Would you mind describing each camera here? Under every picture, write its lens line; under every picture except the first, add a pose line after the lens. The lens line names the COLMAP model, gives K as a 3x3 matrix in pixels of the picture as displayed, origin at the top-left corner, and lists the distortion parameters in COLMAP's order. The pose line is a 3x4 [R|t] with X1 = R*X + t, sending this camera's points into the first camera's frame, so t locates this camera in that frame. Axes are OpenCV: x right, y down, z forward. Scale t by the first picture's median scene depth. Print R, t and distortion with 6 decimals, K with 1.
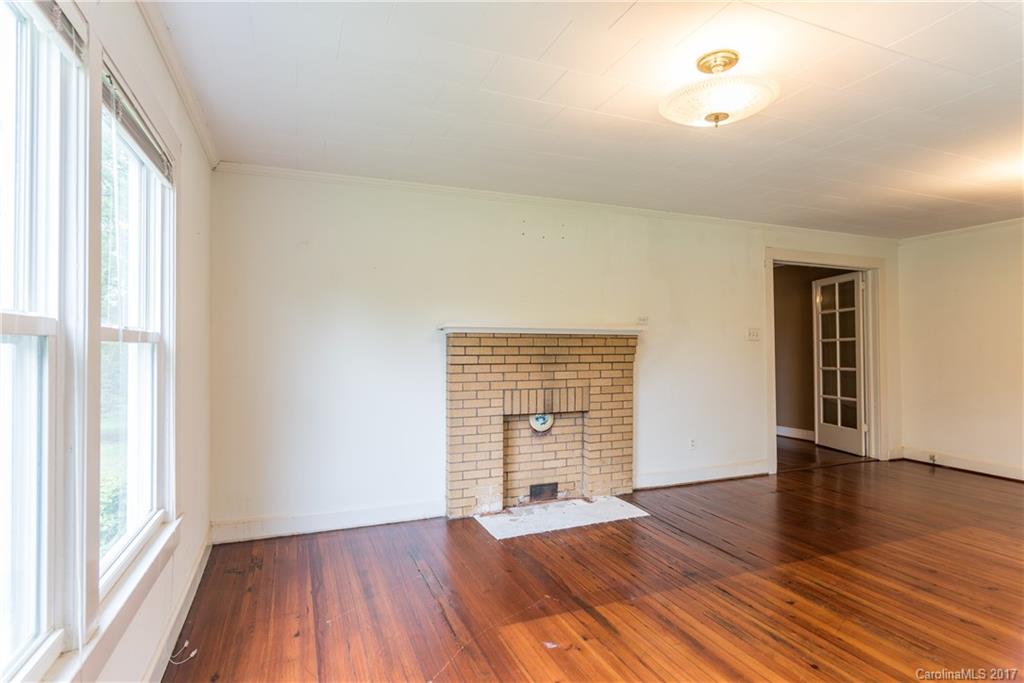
lens RADIAL K [[526.8, 0, 514.0], [0, 526.8, 345.2], [0, 0, 1]] dist [0.009843, 0.000904]
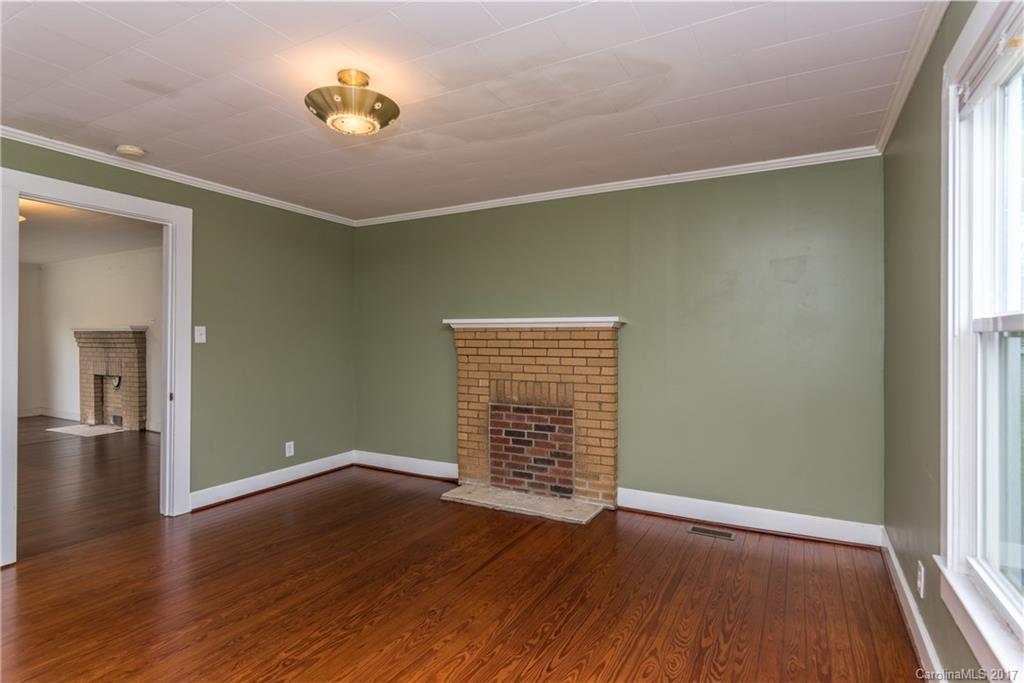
lens RADIAL K [[526.8, 0, 514.0], [0, 526.8, 345.2], [0, 0, 1]] dist [0.009843, 0.000904]
pose [[0.624517, 0.010201, -0.780944, 2.260233], [-0.001755, 0.999930, 0.011658, 0.002883], [0.781009, -0.005910, 0.624492, 0.928924]]
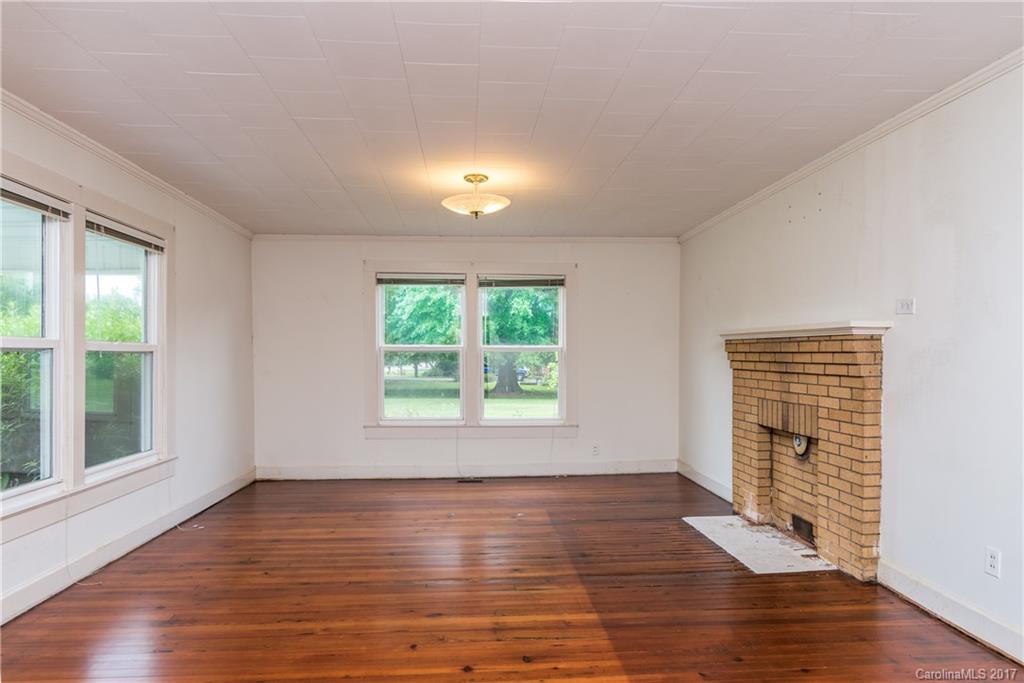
lens RADIAL K [[608.5, 0, 507.4], [0, 608.5, 358.4], [0, 0, 1]] dist [-0.000527, 0.000583]
pose [[-0.315127, 0.008258, -0.949014, 1.103552], [-0.002202, 0.999953, 0.009432, 0.003519], [0.949047, 0.005062, -0.315094, 0.858955]]
